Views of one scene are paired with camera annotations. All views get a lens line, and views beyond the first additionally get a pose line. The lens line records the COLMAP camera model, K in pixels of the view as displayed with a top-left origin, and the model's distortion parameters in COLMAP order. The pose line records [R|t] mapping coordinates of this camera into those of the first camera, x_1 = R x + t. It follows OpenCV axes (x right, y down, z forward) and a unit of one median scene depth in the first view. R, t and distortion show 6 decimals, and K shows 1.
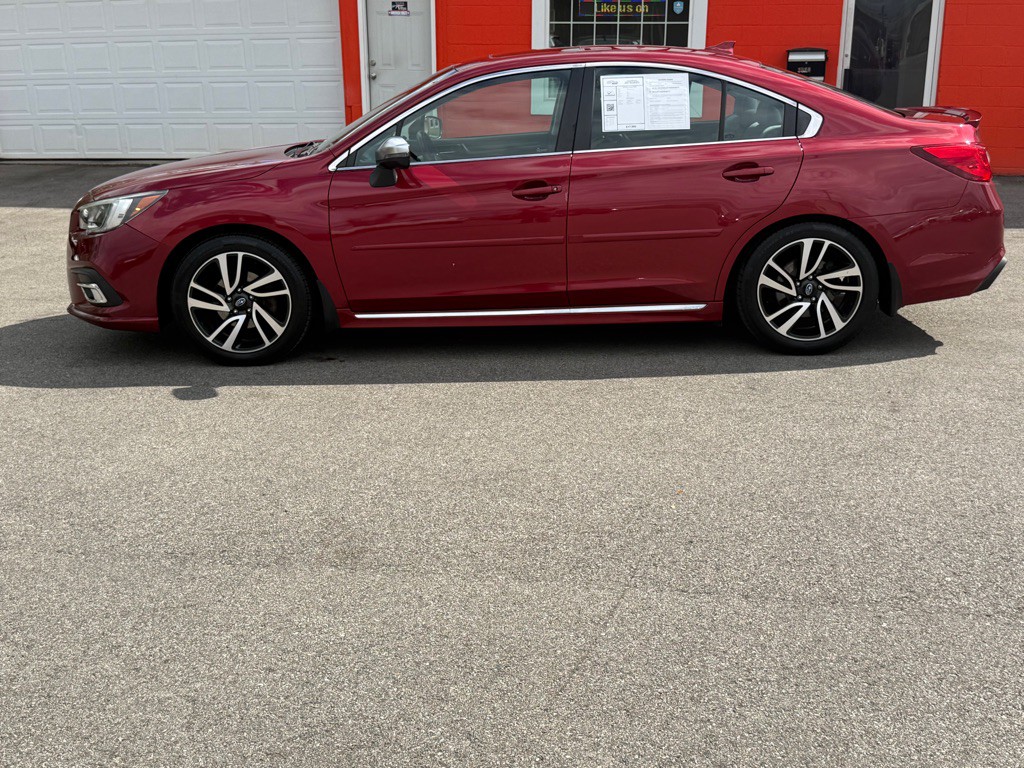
lens RADIAL K [[1269.8, 0, 512.0], [0, 1269.8, 384.0], [0, 0, 1]] dist [0.190553, -0.460359]
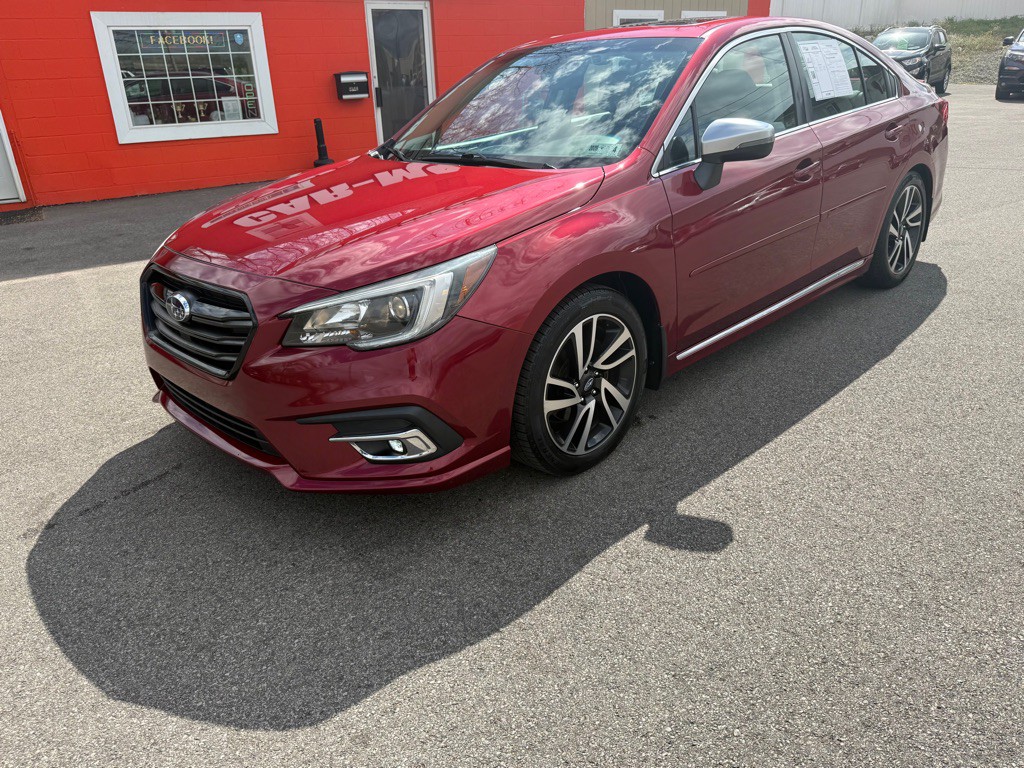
lens RADIAL K [[745.8, 0, 508.0], [0, 745.8, 402.6], [0, 0, 1]] dist [0.055660, -0.109233]
pose [[0.703435, -0.313606, 0.637833, -0.513683], [0.229246, 0.949543, 0.214041, -0.154005], [-0.672774, -0.004343, 0.739835, 0.730779]]
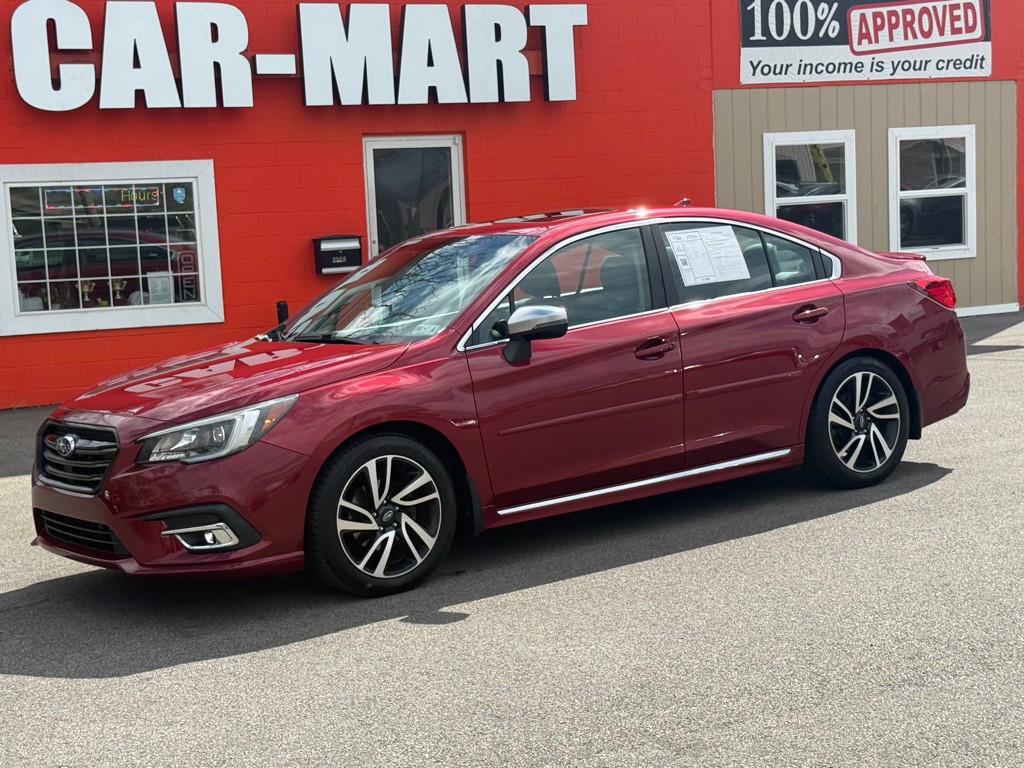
lens RADIAL K [[1779.2, 0, 512.0], [0, 1779.2, 384.0], [0, 0, 1]] dist [0.028031, -0.070524]
pose [[0.803174, -0.101408, 0.587050, -0.823741], [0.210939, 0.969976, -0.121042, 0.009890], [-0.557150, 0.221049, 0.800450, 0.010829]]
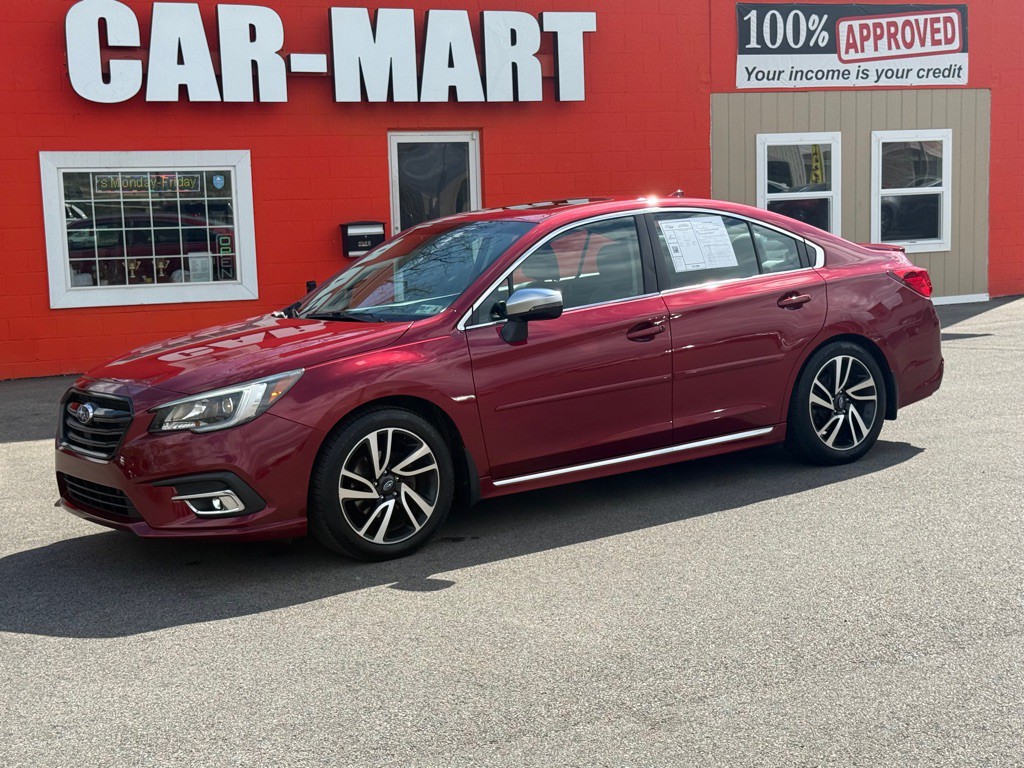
lens RADIAL K [[1580.9, 0, 512.0], [0, 1580.9, 384.0], [0, 0, 1]] dist [0.047811, -0.132842]
pose [[0.811864, -0.097164, 0.575705, -0.766192], [0.193326, 0.975167, -0.108046, 0.001733], [-0.550910, 0.199017, 0.810487, 0.061801]]
